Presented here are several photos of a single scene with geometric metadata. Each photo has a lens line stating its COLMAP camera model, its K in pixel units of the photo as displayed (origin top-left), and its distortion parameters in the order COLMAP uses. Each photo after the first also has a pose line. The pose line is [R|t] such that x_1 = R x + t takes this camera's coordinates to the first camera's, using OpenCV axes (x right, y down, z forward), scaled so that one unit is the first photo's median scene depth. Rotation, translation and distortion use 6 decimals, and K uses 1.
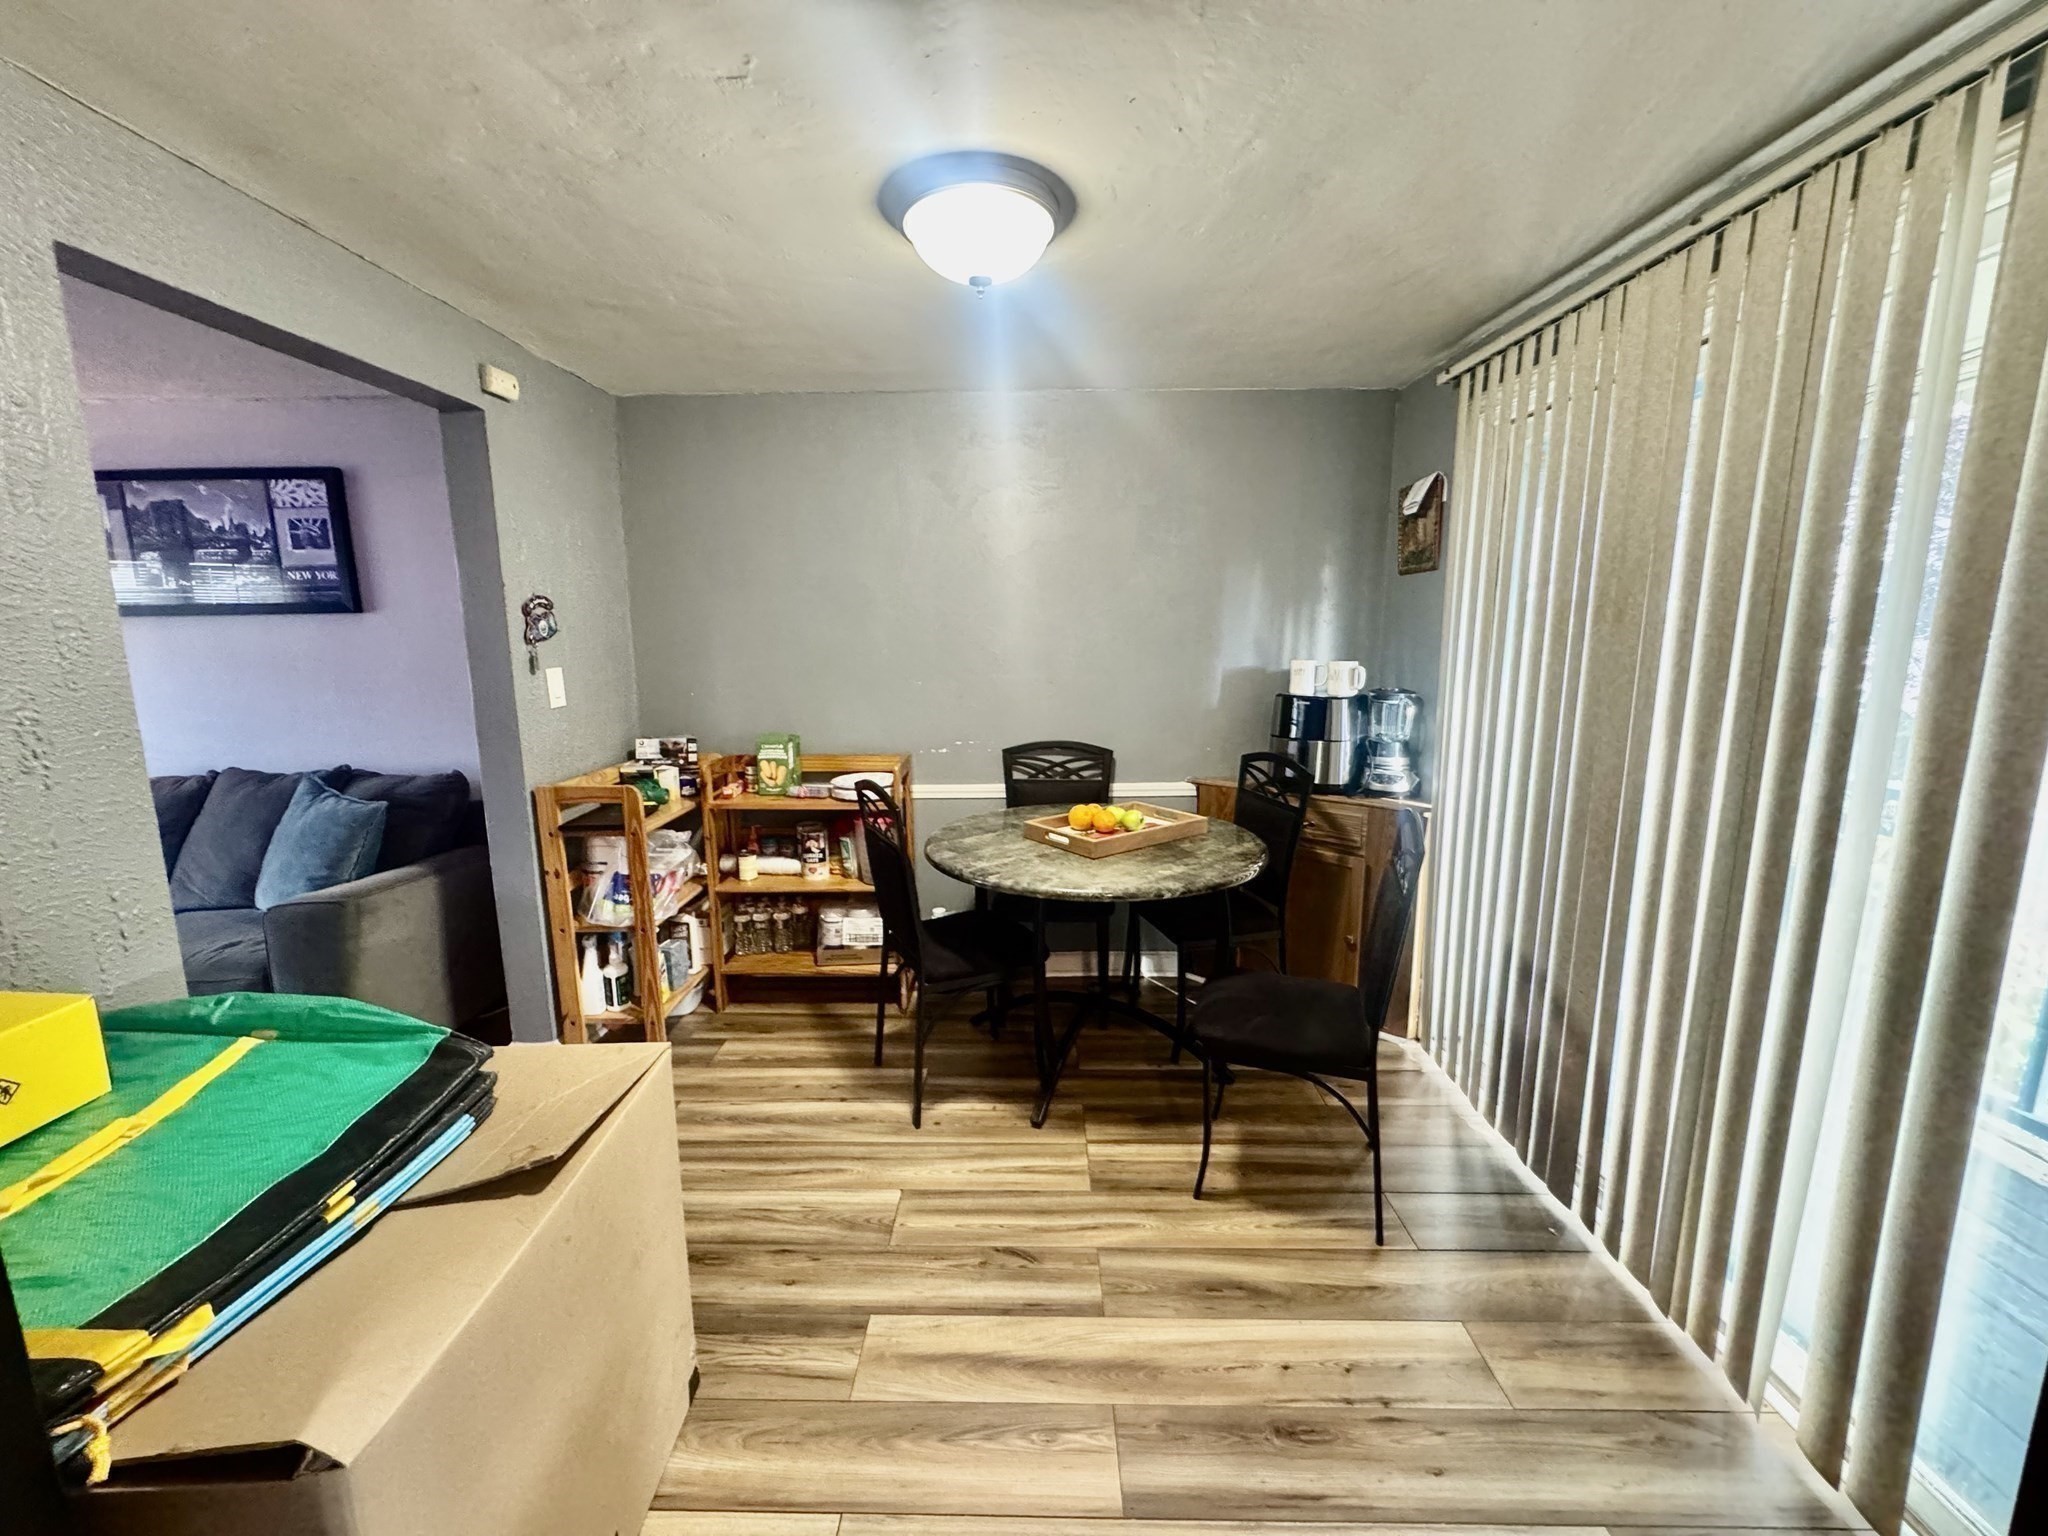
lens RADIAL K [[819.0, 0, 1019.6], [0, 819.0, 765.7], [0, 0, 1]] dist [-0.001192, 0.000377]
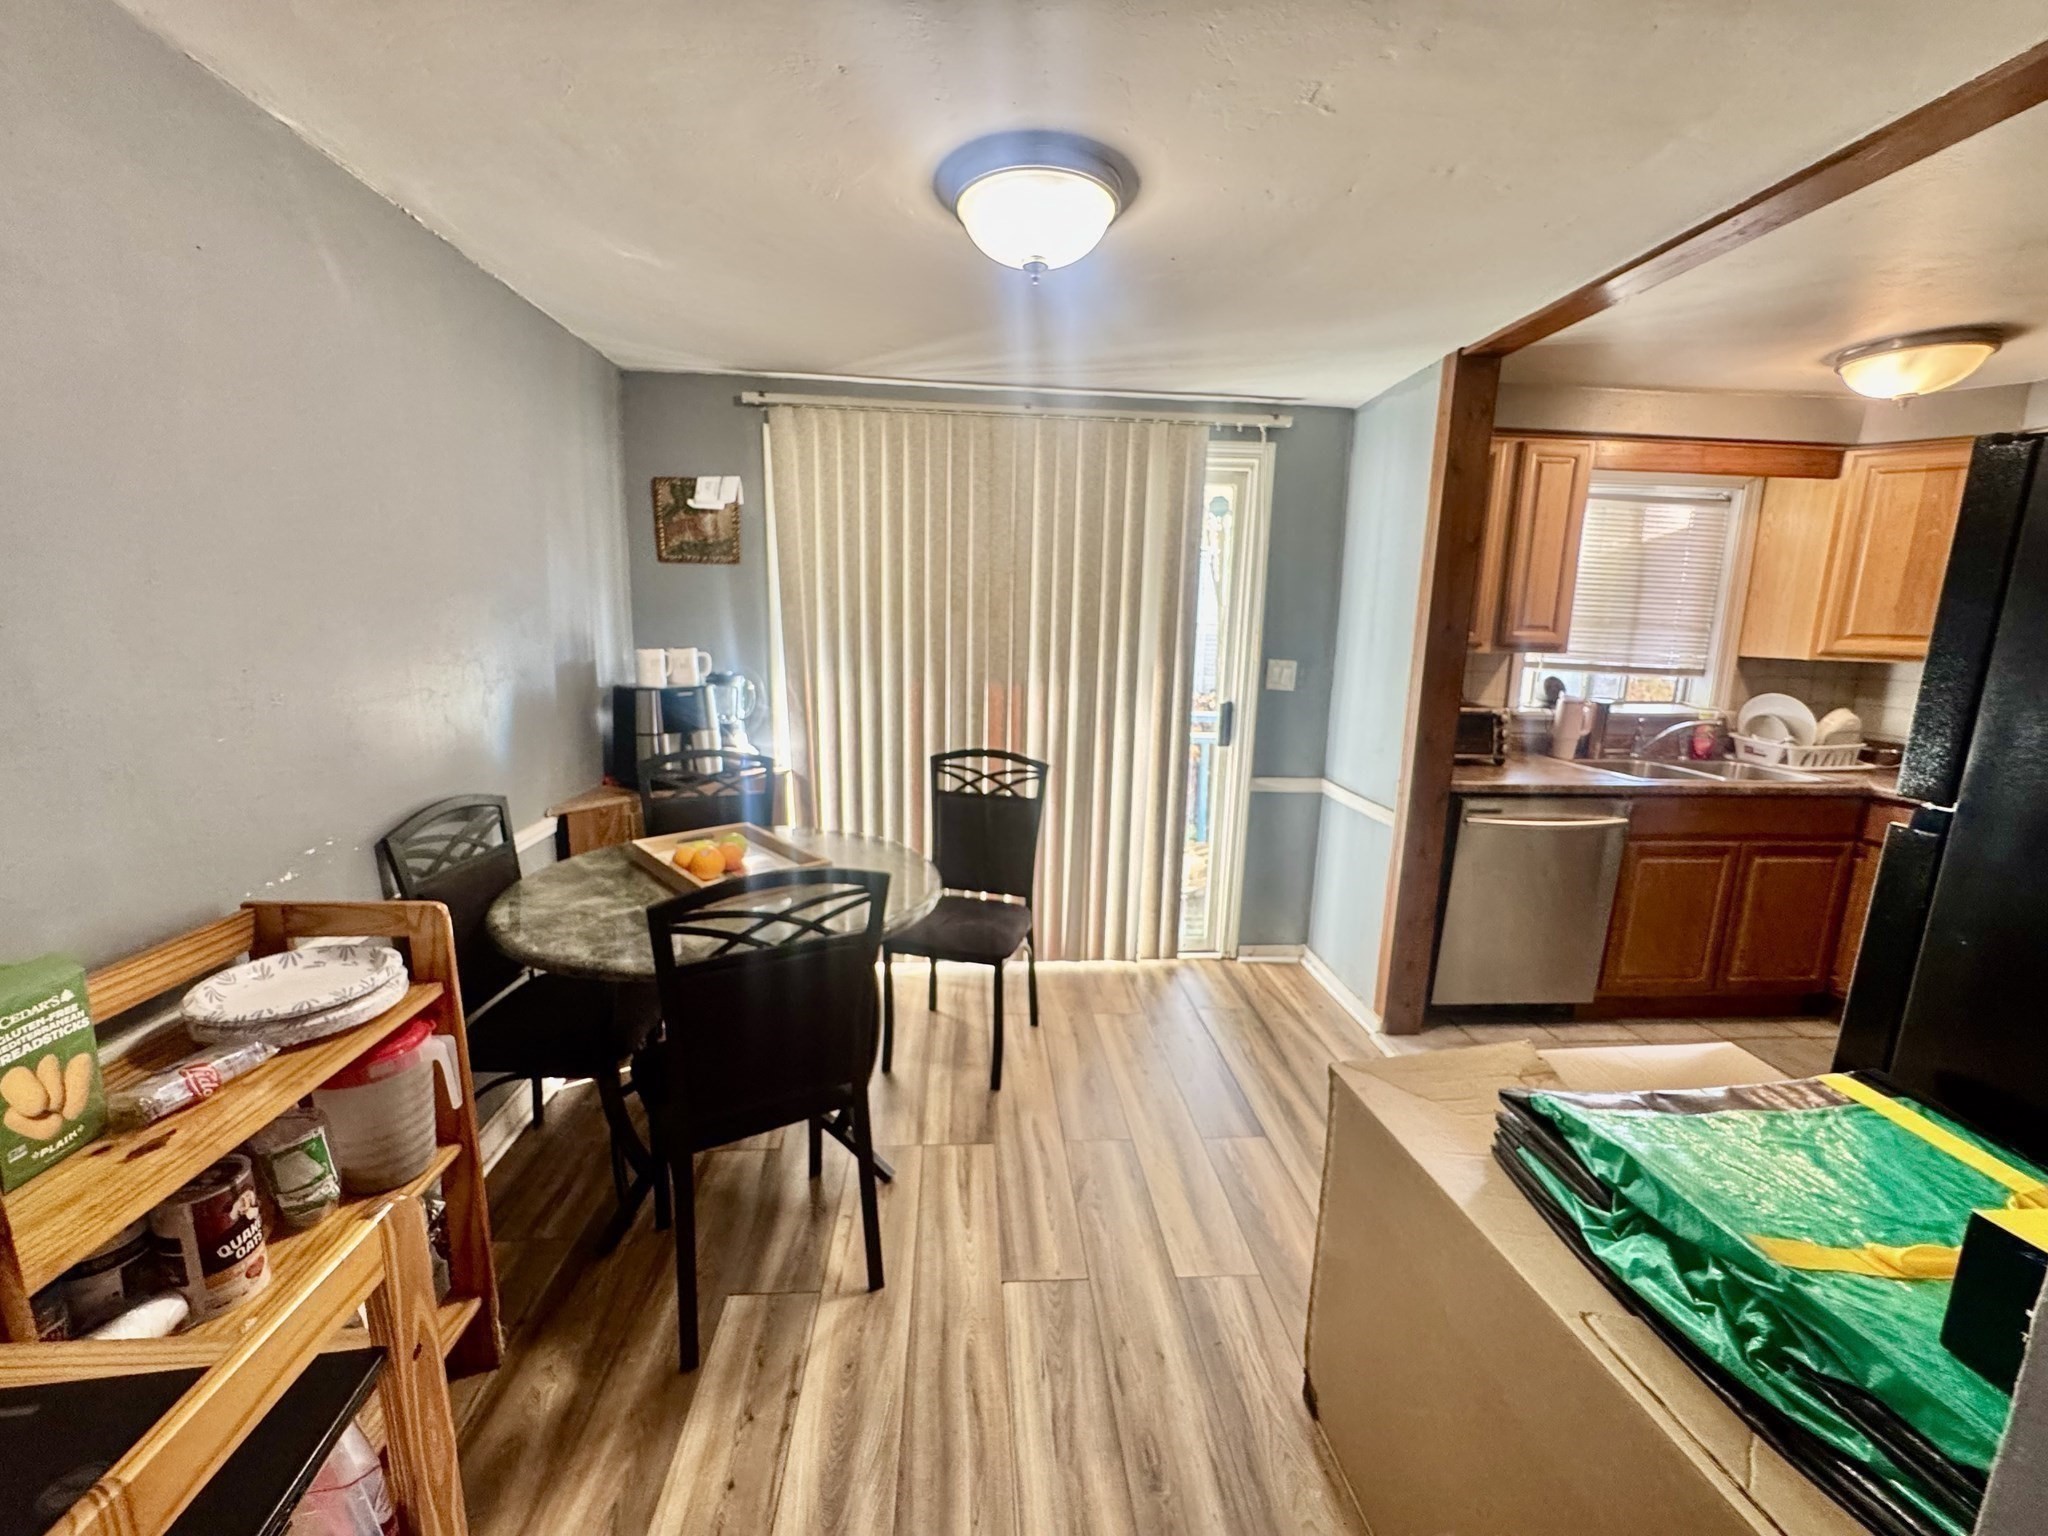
lens RADIAL K [[834.3, 0, 1024.0], [0, 834.3, 768.0], [0, 0, 1]] dist [0.002956, 0.000446]
pose [[-0.093011, -0.179823, 0.979292, -0.747841], [0.144827, 0.970651, 0.191992, -0.139788], [-0.985076, 0.159686, -0.064238, 0.783230]]
